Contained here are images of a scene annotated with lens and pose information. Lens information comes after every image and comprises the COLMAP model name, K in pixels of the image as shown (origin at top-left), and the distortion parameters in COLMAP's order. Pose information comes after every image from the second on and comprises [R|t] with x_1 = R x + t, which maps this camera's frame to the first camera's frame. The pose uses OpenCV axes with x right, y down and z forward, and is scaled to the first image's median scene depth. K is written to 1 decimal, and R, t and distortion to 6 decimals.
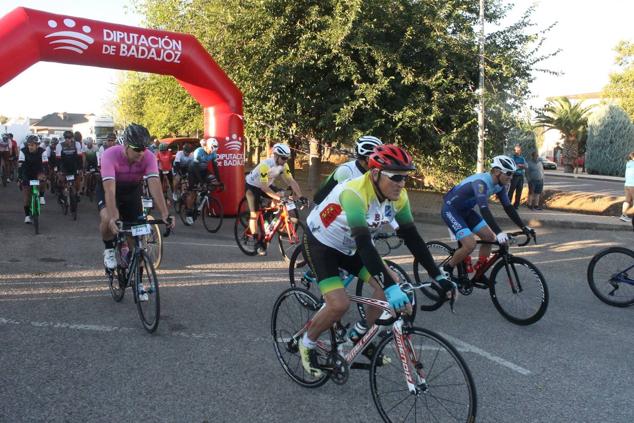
lens RADIAL K [[541.4, 0, 313.3], [0, 541.4, 210.0], [0, 0, 1]] dist [-0.164500, 0.159225]
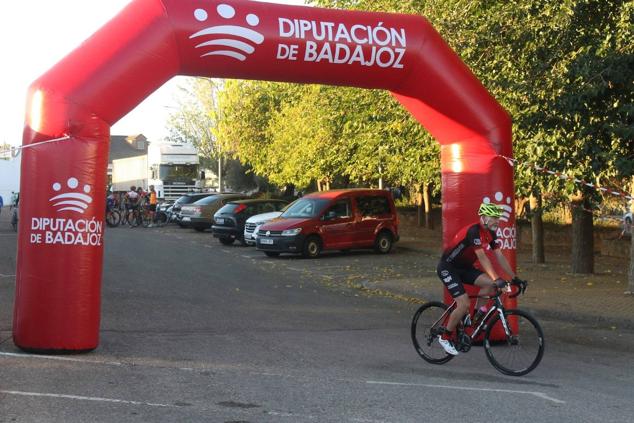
lens RADIAL K [[1216.1, 0, 317.0], [0, 1216.1, 211.5], [0, 0, 1]] dist [0.067689, 0.081396]
pose [[0.972410, -0.014264, -0.232841, -0.038371], [-0.010342, 0.994512, -0.104115, 0.009905], [0.233048, 0.103650, 0.966926, -0.243039]]
